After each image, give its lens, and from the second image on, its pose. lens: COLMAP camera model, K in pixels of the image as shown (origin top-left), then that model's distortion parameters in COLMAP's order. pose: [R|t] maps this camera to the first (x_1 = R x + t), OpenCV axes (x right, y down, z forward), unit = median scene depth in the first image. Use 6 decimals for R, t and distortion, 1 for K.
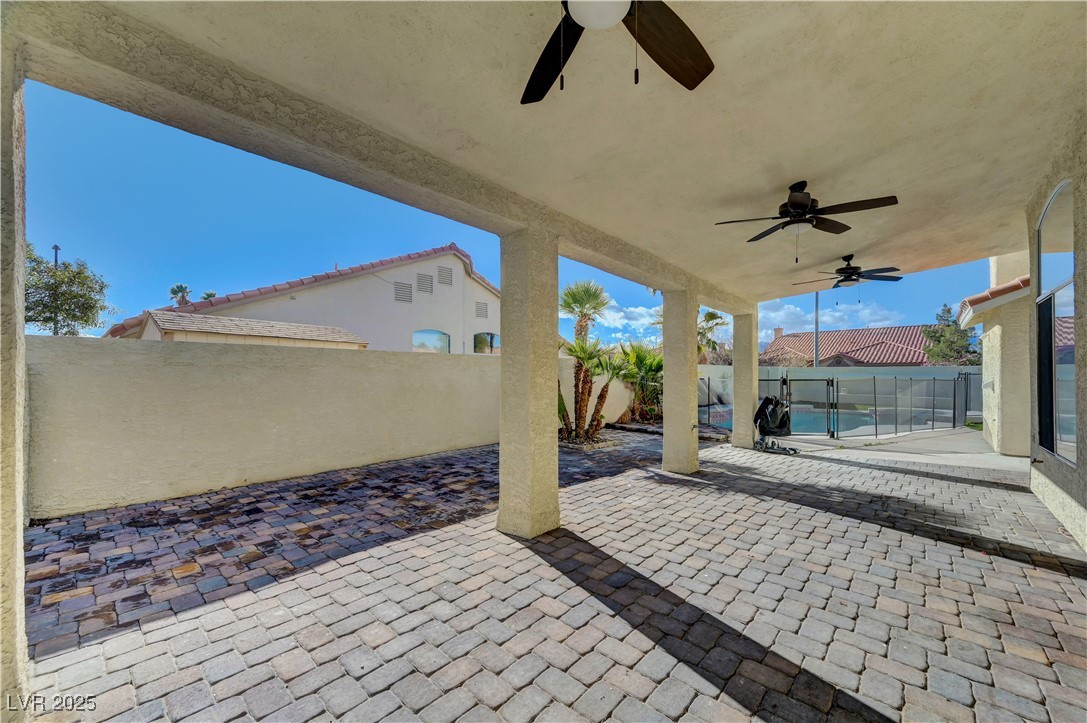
lens RADIAL K [[429.4, 0, 547.9], [0, 429.4, 368.4], [0, 0, 1]] dist [-0.001924, 0.000229]
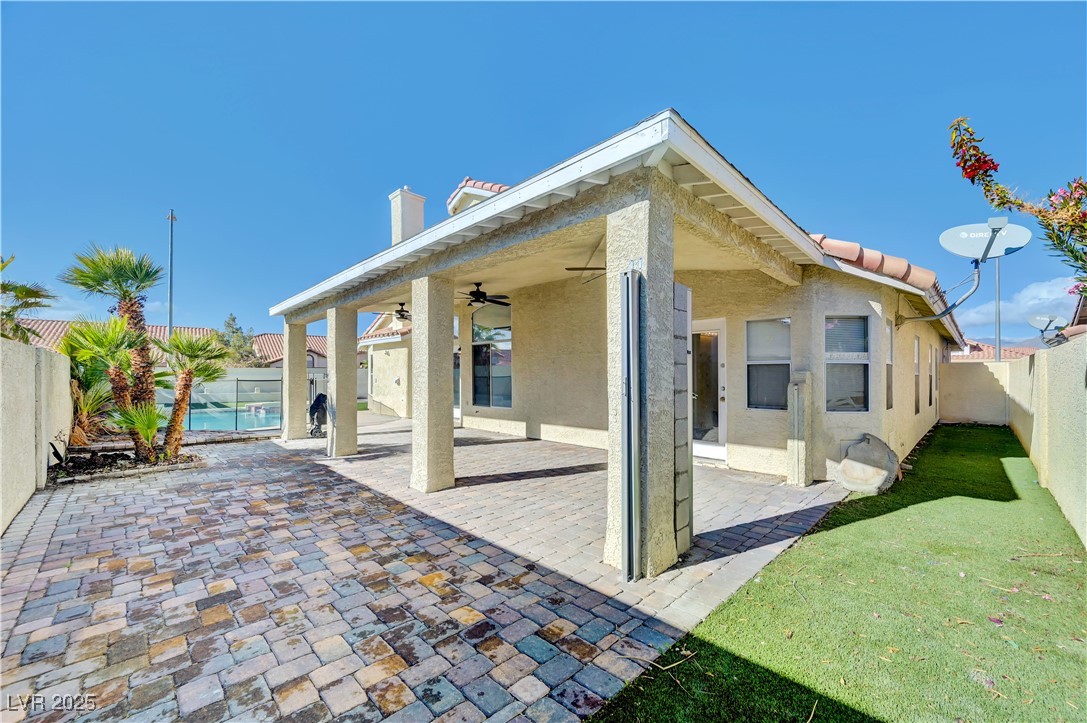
lens RADIAL K [[429.4, 0, 546.3], [0, 429.4, 370.4], [0, 0, 1]] dist [-0.001924, 0.000229]
pose [[0.069358, 0.006758, 0.997569, -1.338487], [-0.012693, 0.999902, -0.005892, -0.006687], [-0.997511, -0.012253, 0.069437, 0.497248]]
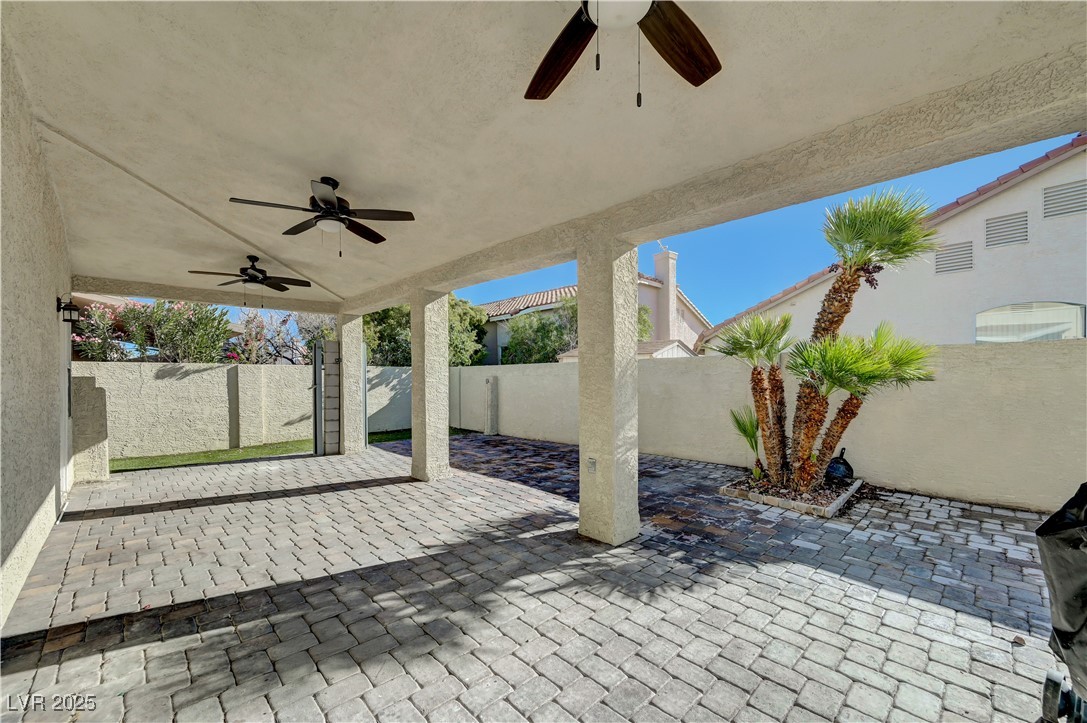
lens RADIAL K [[429.4, 0, 546.4], [0, 429.4, 384.0], [0, 0, 1]] dist [-0.001924, 0.000229]
pose [[-0.071216, 0.008176, -0.997427, 1.406061], [0.018895, 0.999798, 0.006847, 0.022032], [0.997282, -0.018359, -0.071356, 1.445044]]
